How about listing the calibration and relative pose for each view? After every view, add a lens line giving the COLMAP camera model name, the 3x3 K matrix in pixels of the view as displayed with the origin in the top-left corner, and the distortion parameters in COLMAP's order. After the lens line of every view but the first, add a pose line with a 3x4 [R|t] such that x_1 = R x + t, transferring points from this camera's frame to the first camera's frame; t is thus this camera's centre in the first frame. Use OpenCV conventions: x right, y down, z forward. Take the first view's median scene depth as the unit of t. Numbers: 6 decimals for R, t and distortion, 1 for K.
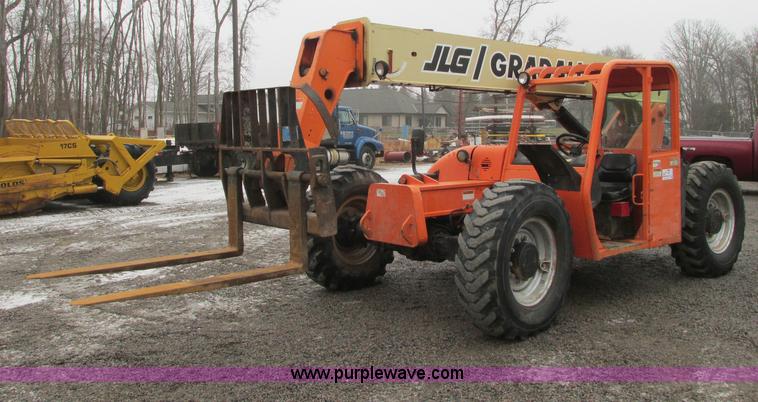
lens RADIAL K [[683.8, 0, 392.4], [0, 683.8, 146.5], [0, 0, 1]] dist [-0.004390, -0.004009]
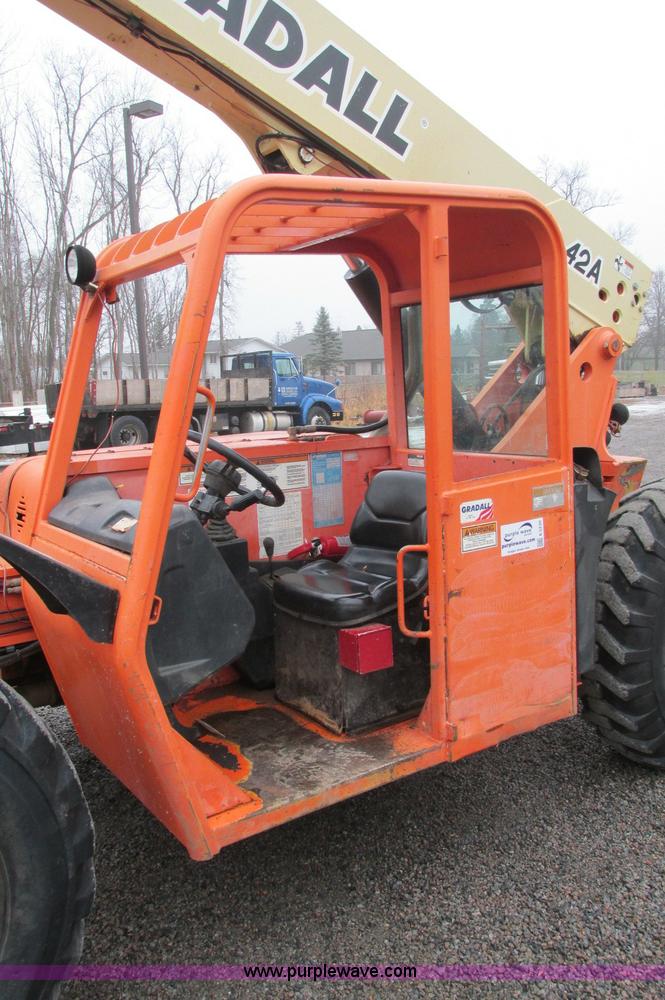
lens RADIAL K [[824.1, 0, 332.5], [0, 824.1, 500.0], [0, 0, 1]] dist [-0.046601, -0.000159]
pose [[0.993786, -0.014836, -0.110315, 0.140348], [0.028061, 0.992459, 0.119326, -0.011250], [0.107713, -0.121680, 0.986708, 0.234431]]
